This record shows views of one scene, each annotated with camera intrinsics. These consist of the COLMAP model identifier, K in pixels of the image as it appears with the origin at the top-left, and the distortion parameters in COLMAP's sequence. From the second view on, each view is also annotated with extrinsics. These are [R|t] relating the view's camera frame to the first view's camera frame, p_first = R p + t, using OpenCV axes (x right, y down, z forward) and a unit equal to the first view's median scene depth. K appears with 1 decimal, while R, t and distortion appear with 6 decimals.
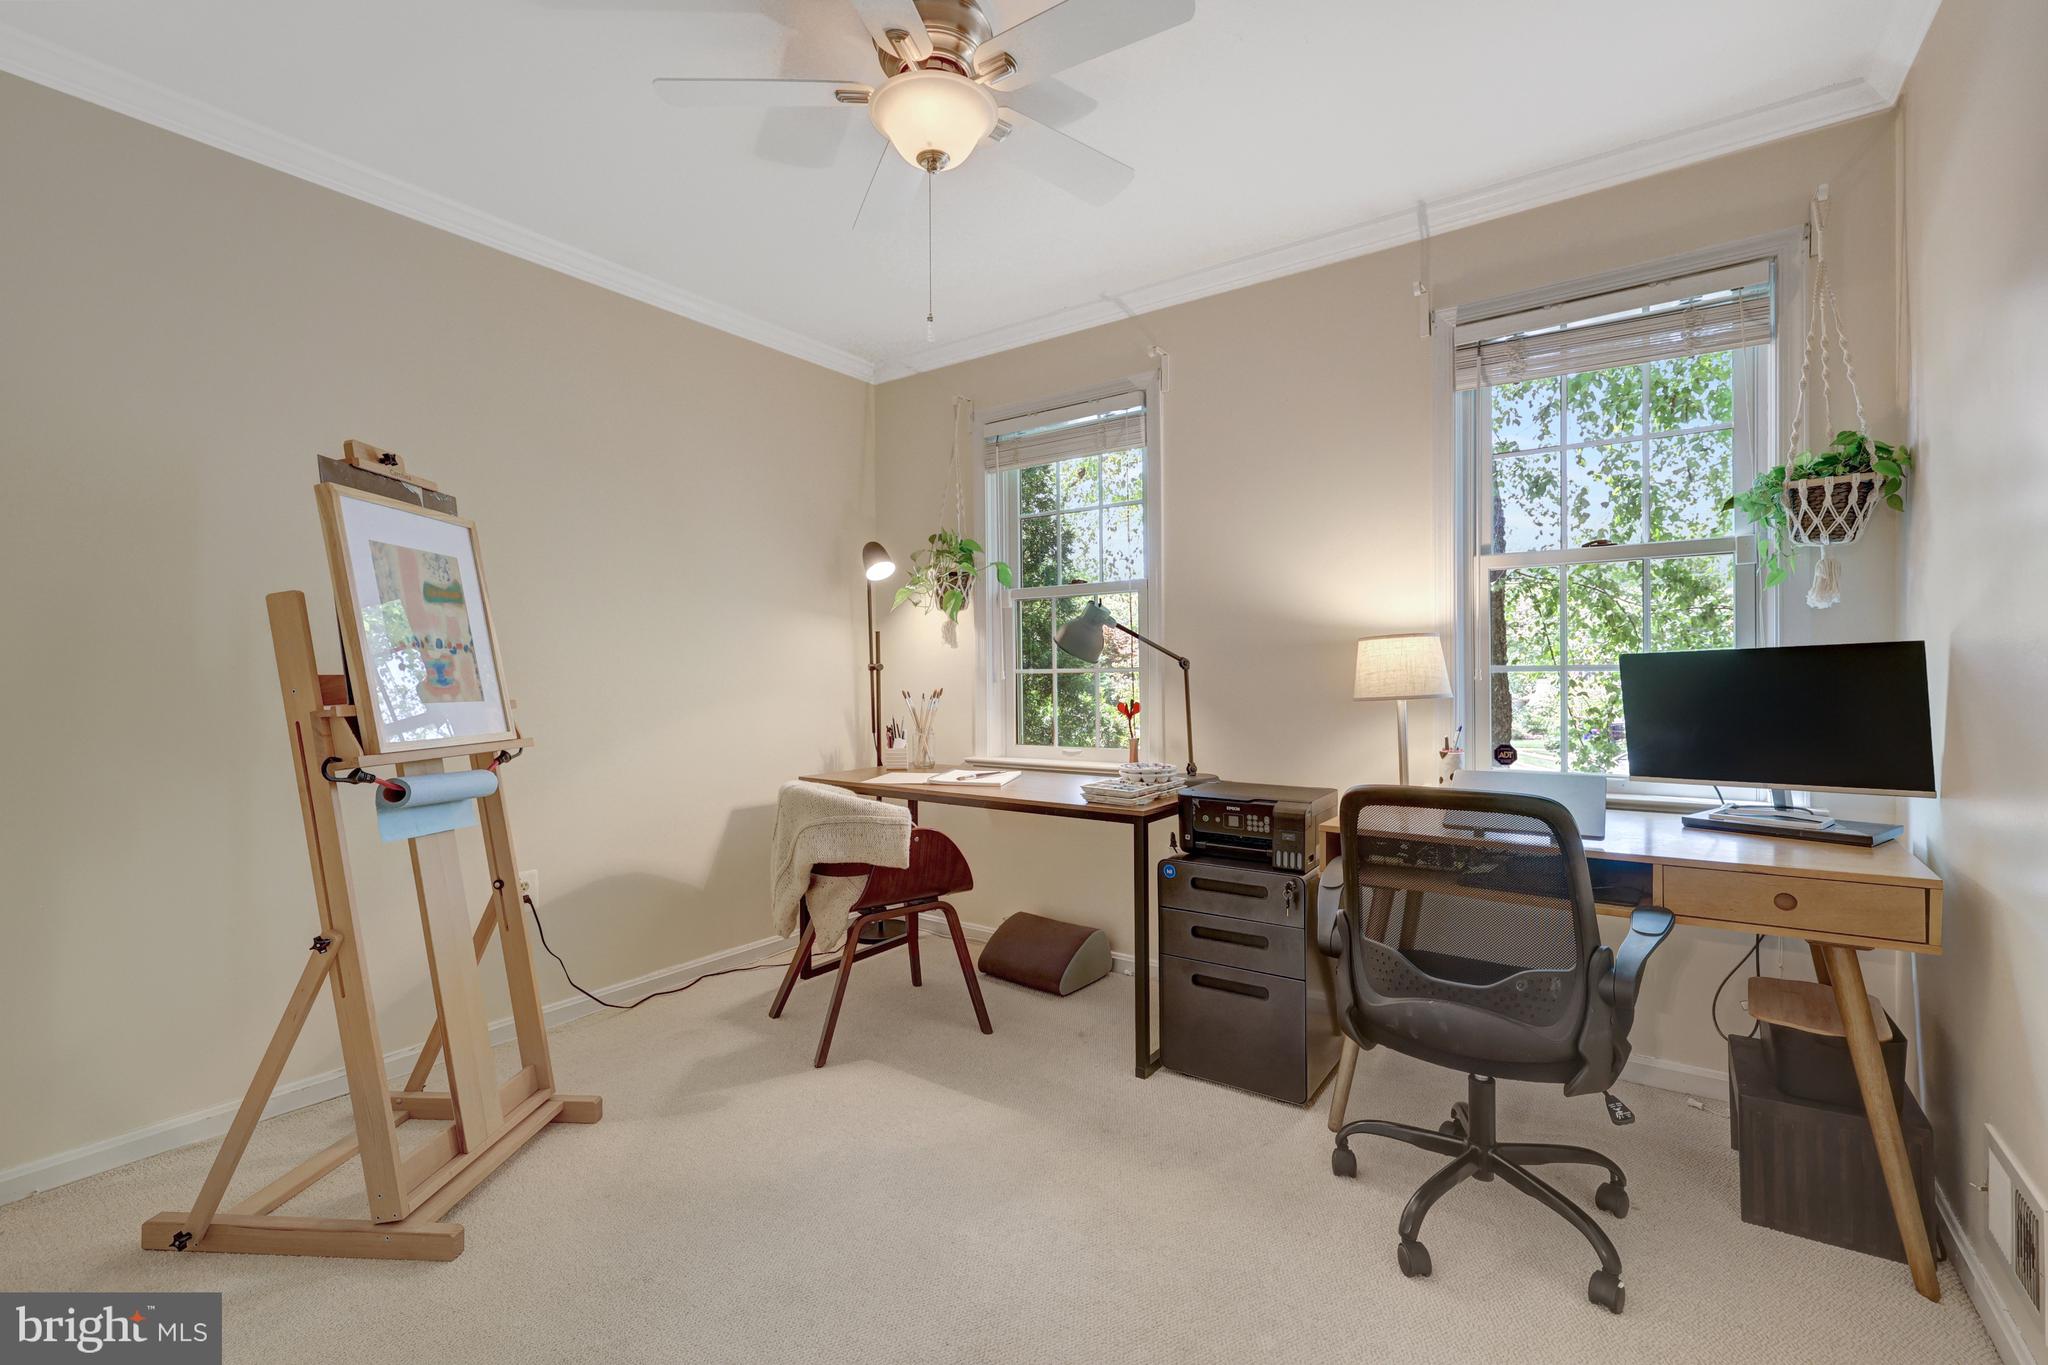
lens RADIAL K [[889.4, 0, 1024.9], [0, 889.4, 685.6], [0, 0, 1]] dist [-0.001248, 0.000575]
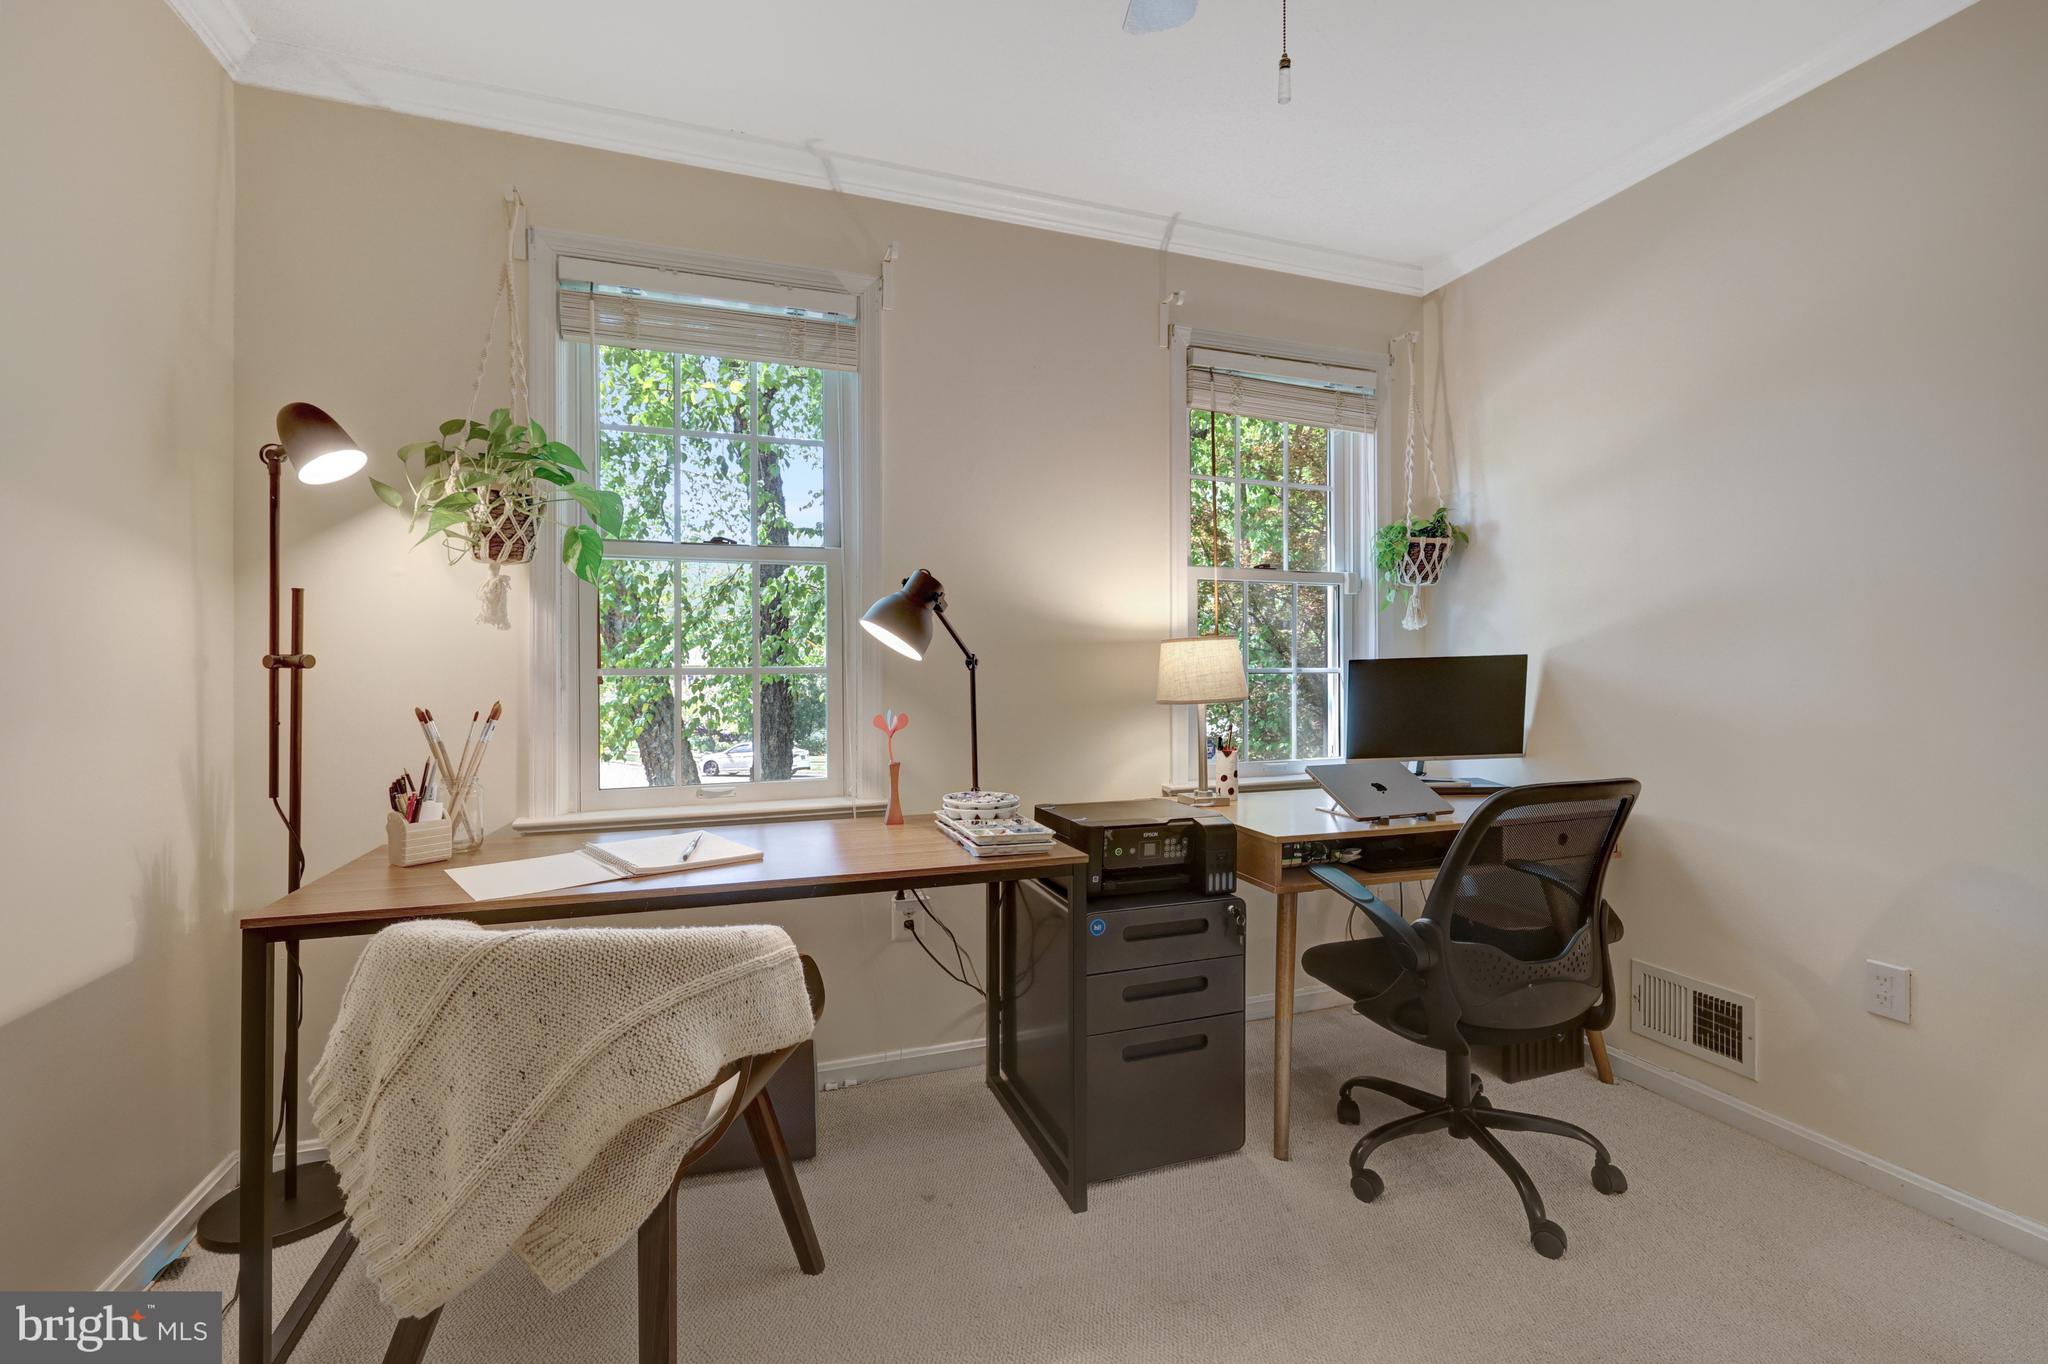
lens RADIAL K [[889.4, 0, 1026.5], [0, 889.4, 672.0], [0, 0, 1]] dist [-0.001248, 0.000575]
pose [[0.568421, 0.006754, 0.822710, -0.518633], [0.011532, 0.999803, -0.016175, -0.003960], [-0.822657, 0.018681, 0.568231, 0.601866]]
